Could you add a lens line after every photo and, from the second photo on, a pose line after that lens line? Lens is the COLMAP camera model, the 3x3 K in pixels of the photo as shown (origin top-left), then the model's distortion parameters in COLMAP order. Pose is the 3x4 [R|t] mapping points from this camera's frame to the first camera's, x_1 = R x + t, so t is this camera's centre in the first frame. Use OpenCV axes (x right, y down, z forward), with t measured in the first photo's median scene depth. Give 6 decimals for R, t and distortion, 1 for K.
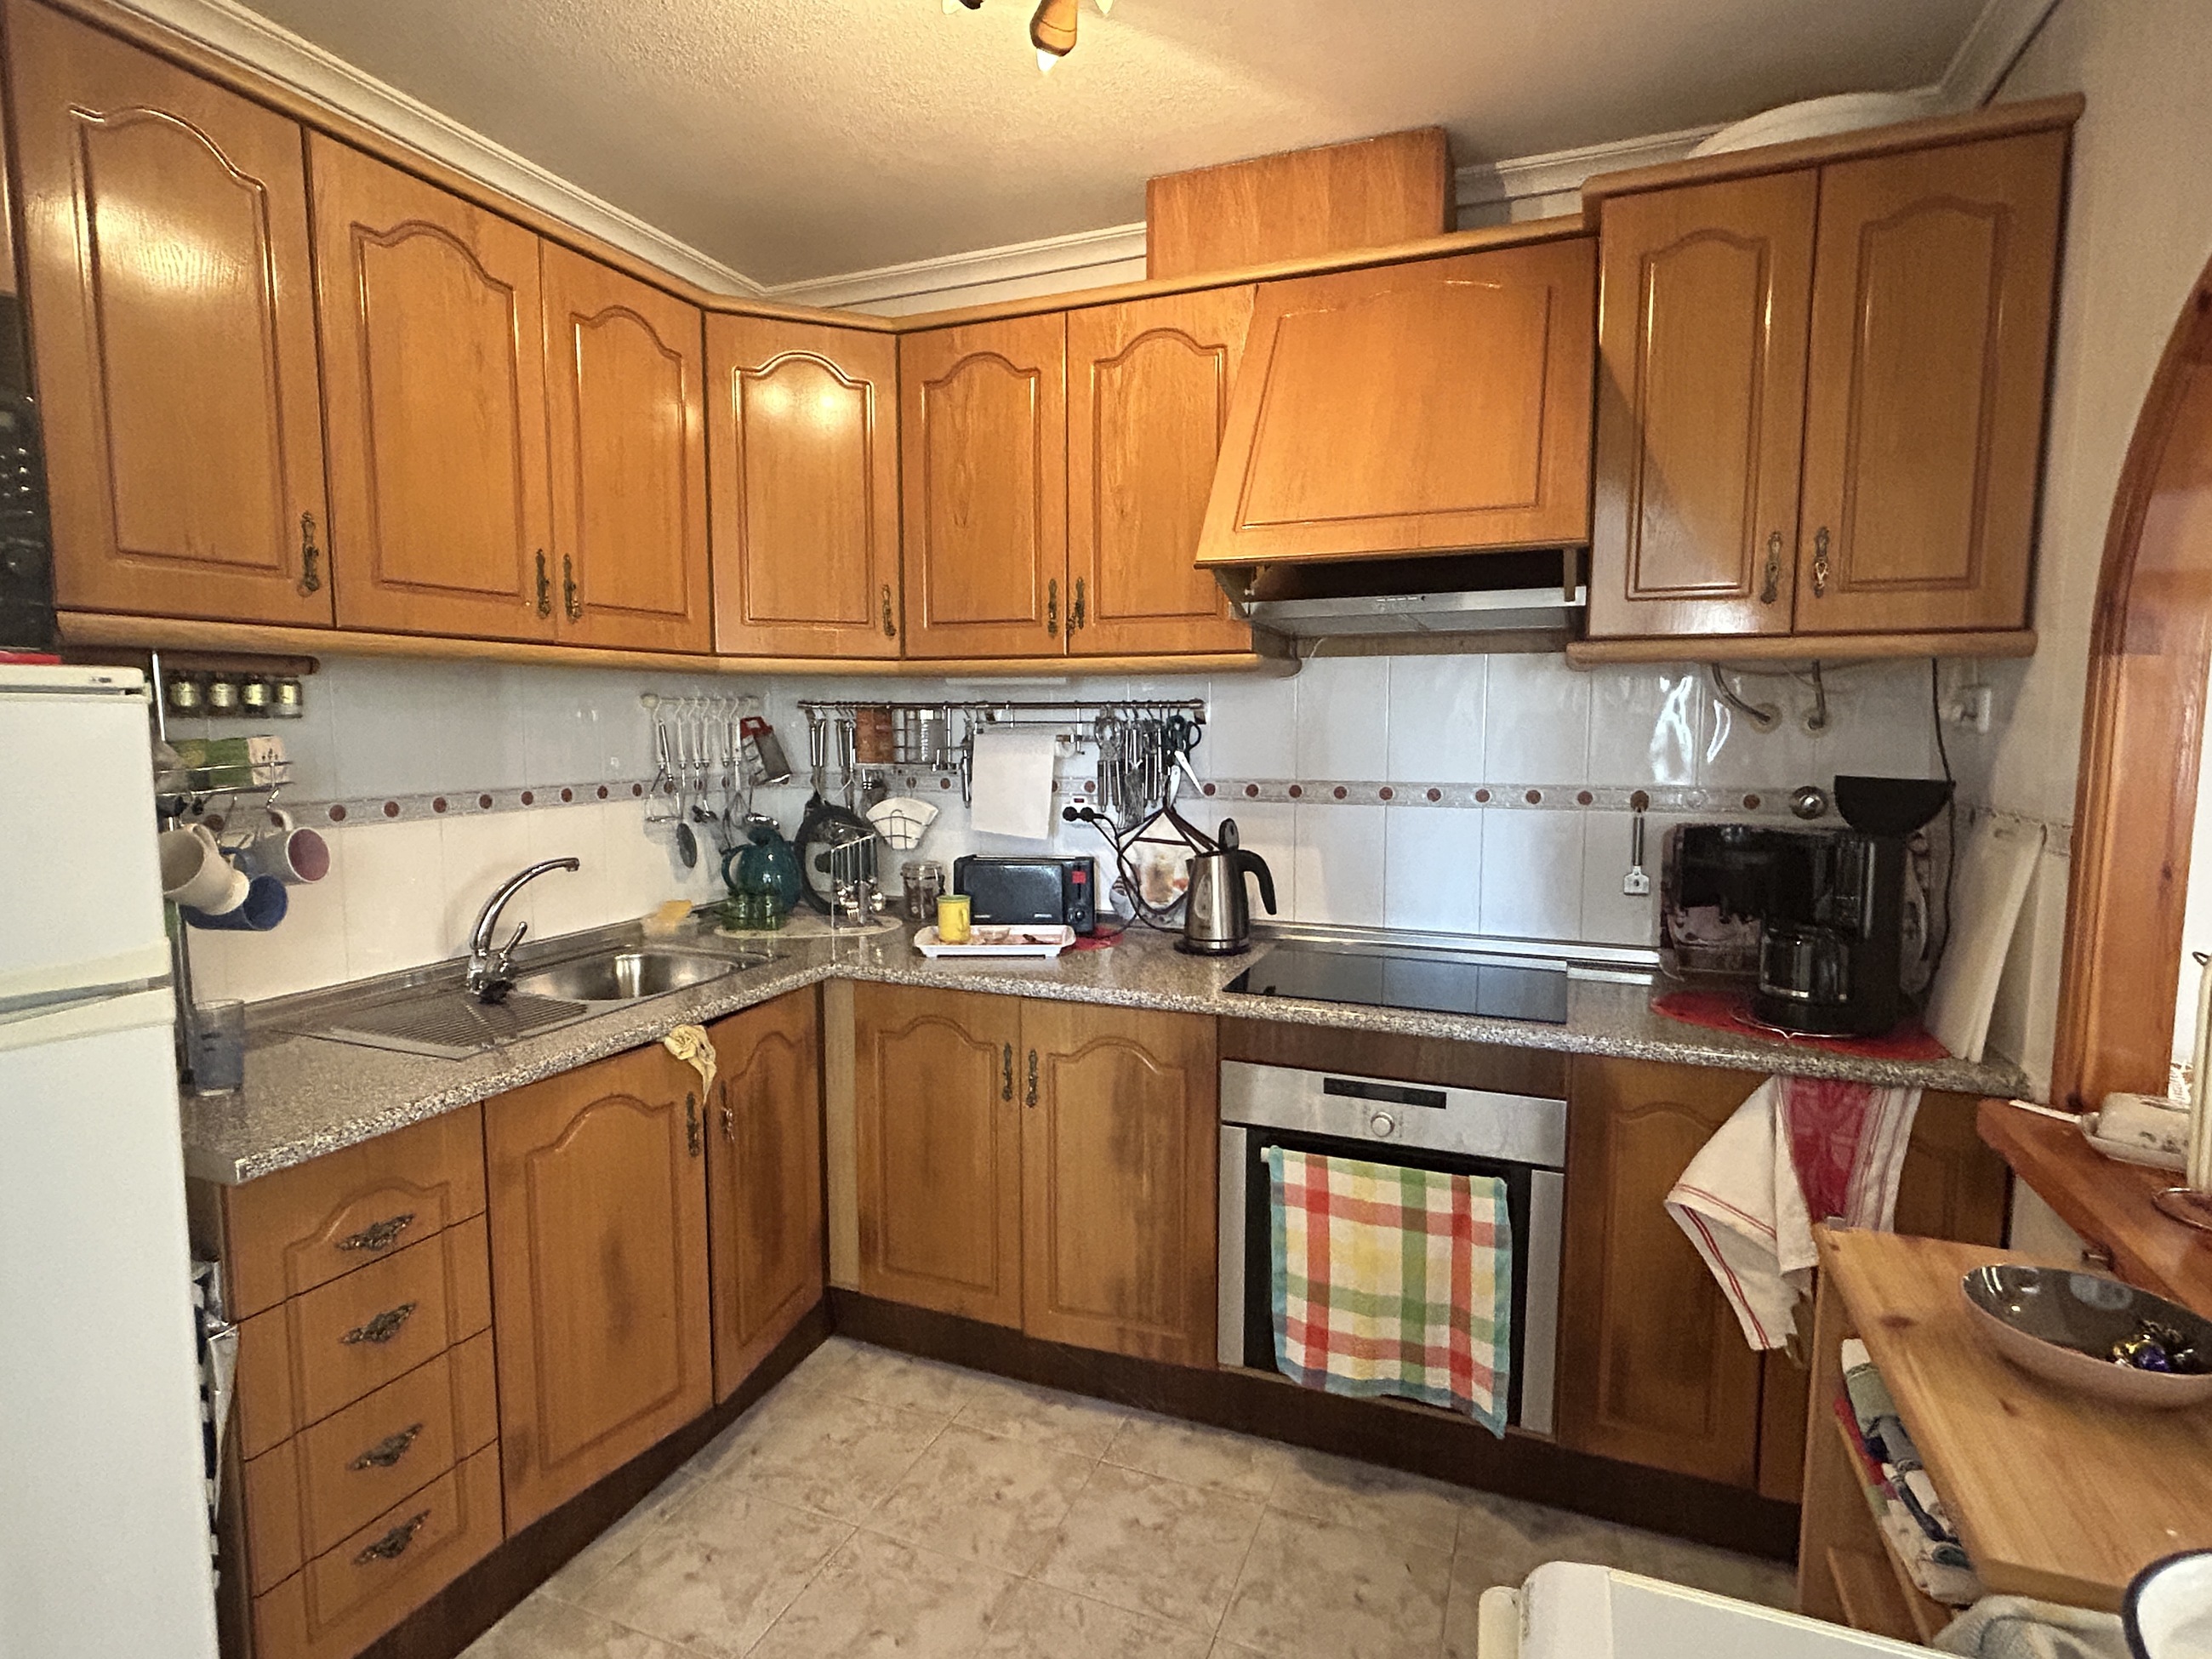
lens RADIAL K [[1146.2, 0, 1099.2], [0, 1146.2, 837.5], [0, 0, 1]] dist [-0.007646, 0.000333]
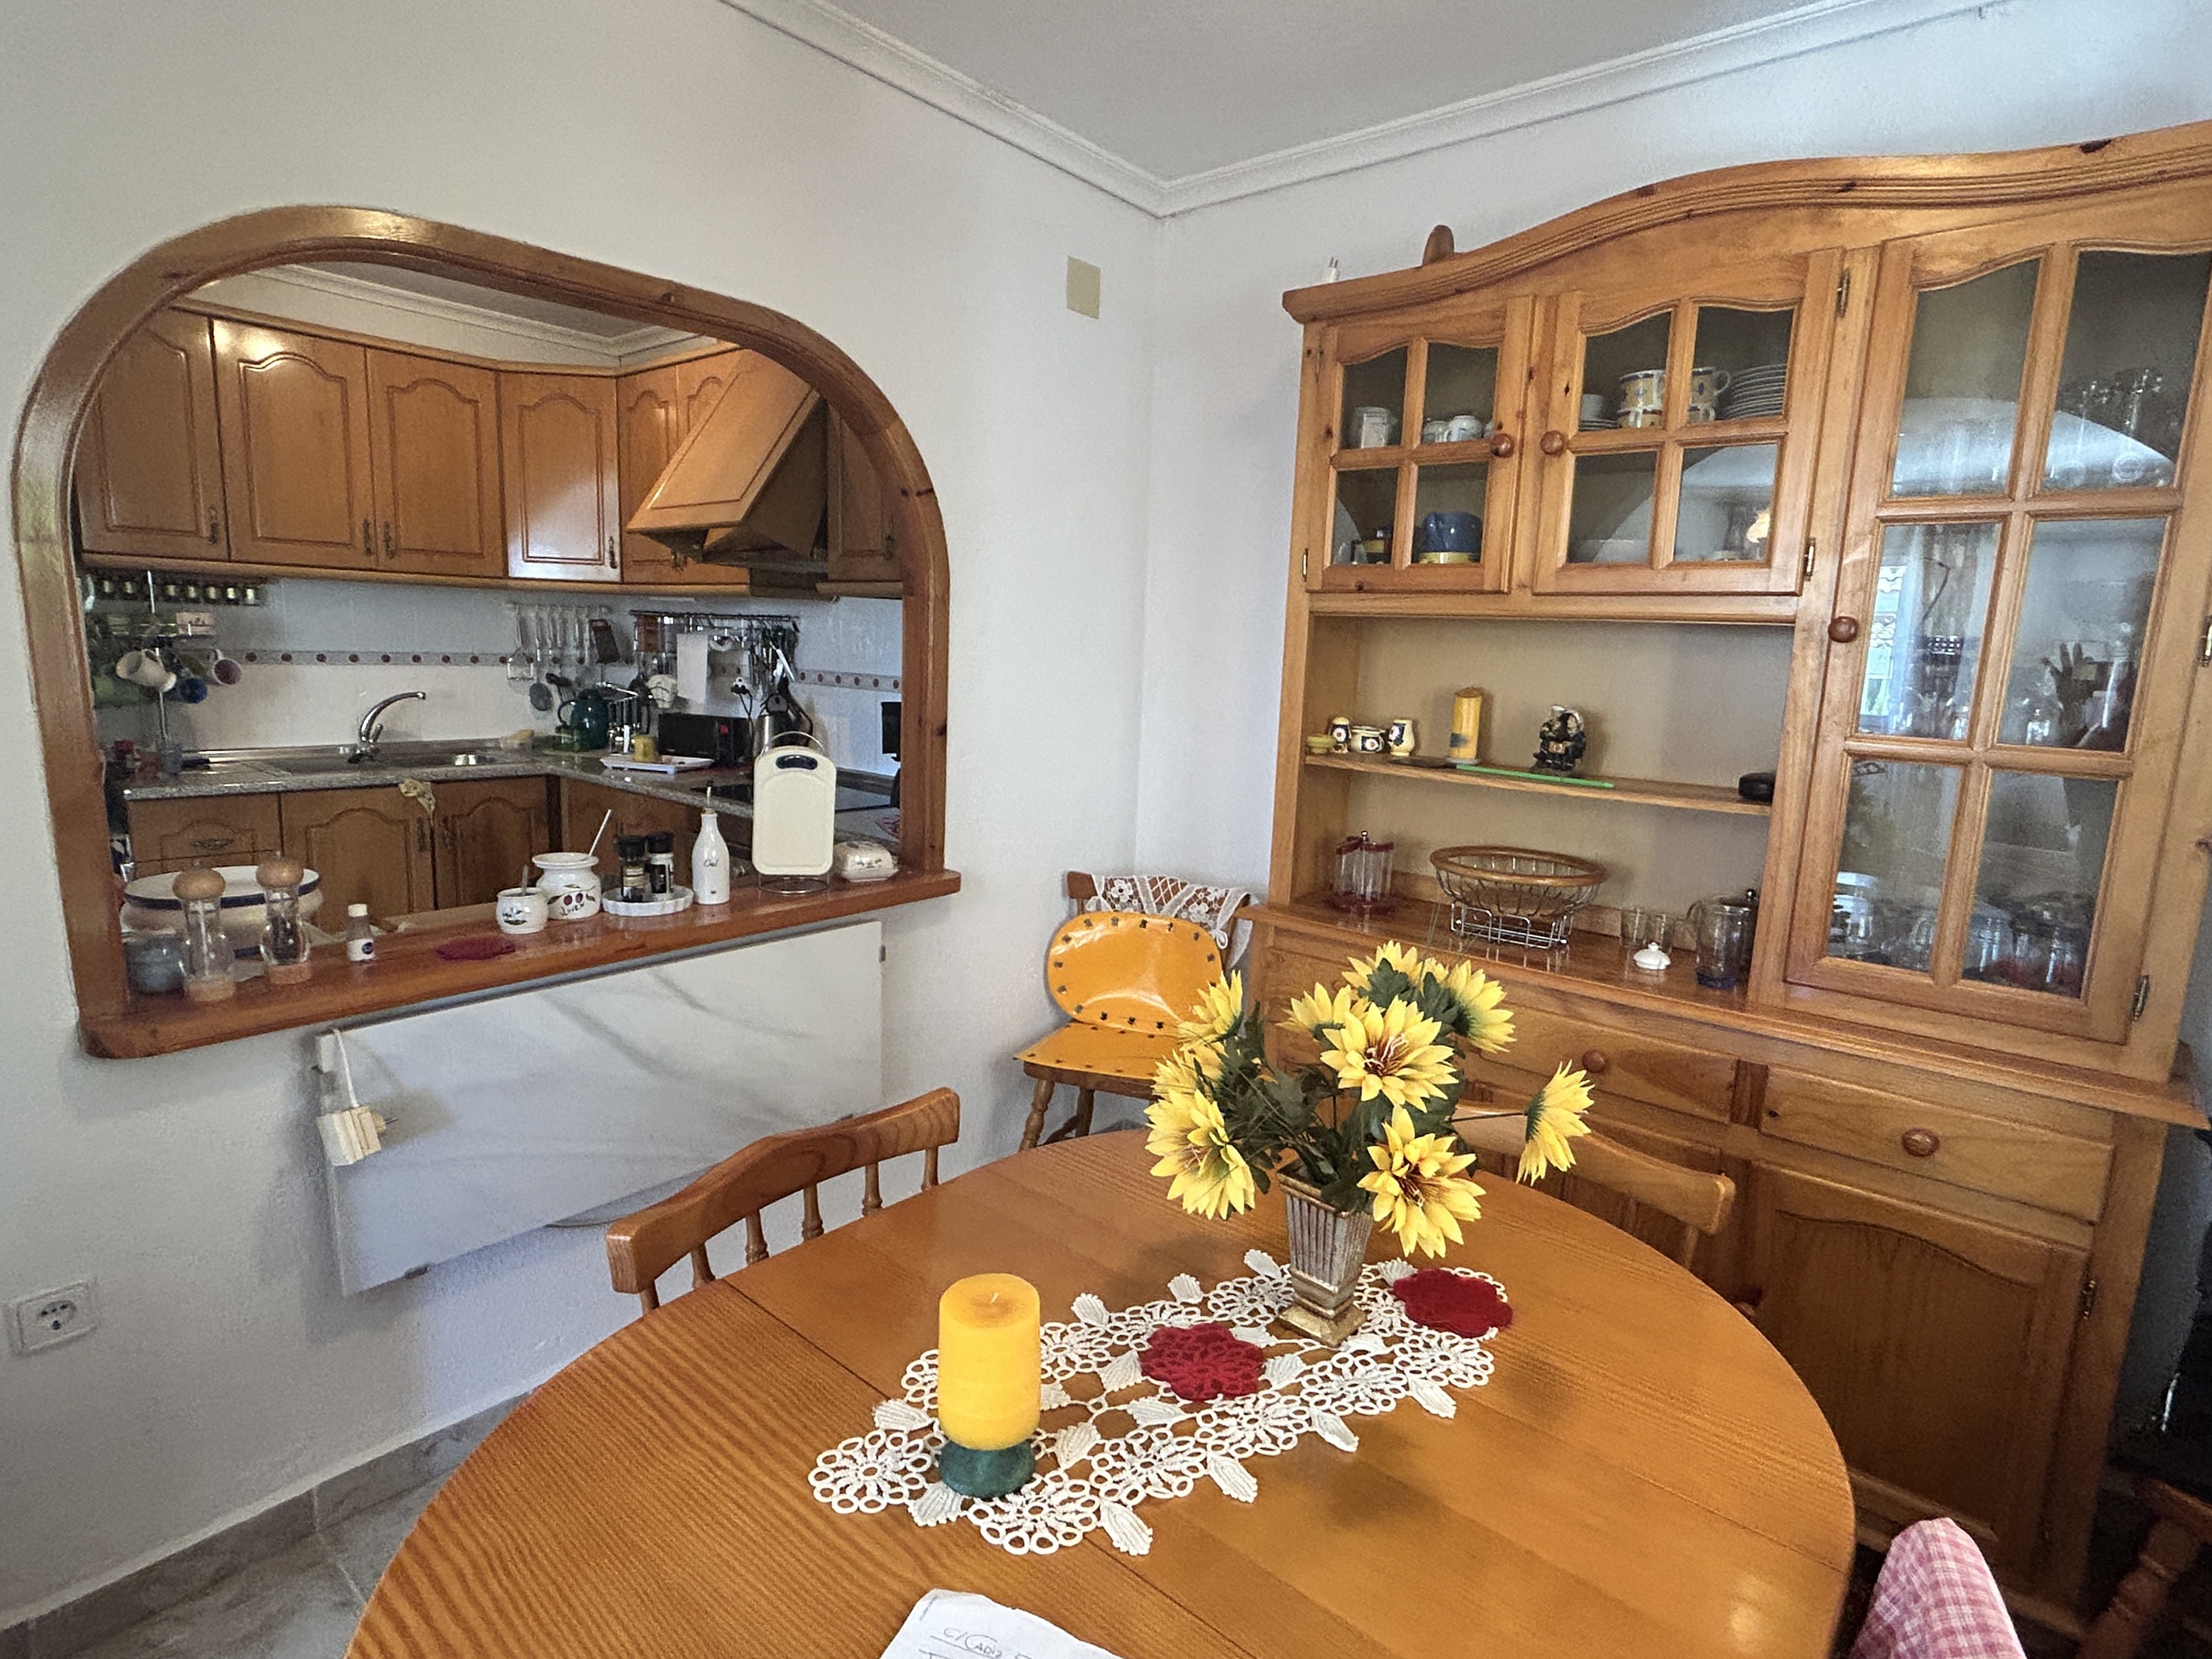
lens RADIAL K [[1146.2, 0, 1104.4], [0, 1146.2, 831.6], [0, 0, 1]] dist [-0.007646, 0.000333]
pose [[0.948735, 0.090243, -0.302916, 1.017643], [-0.073571, 0.995102, 0.066030, 0.034873], [0.307391, -0.040359, 0.950727, -0.337491]]
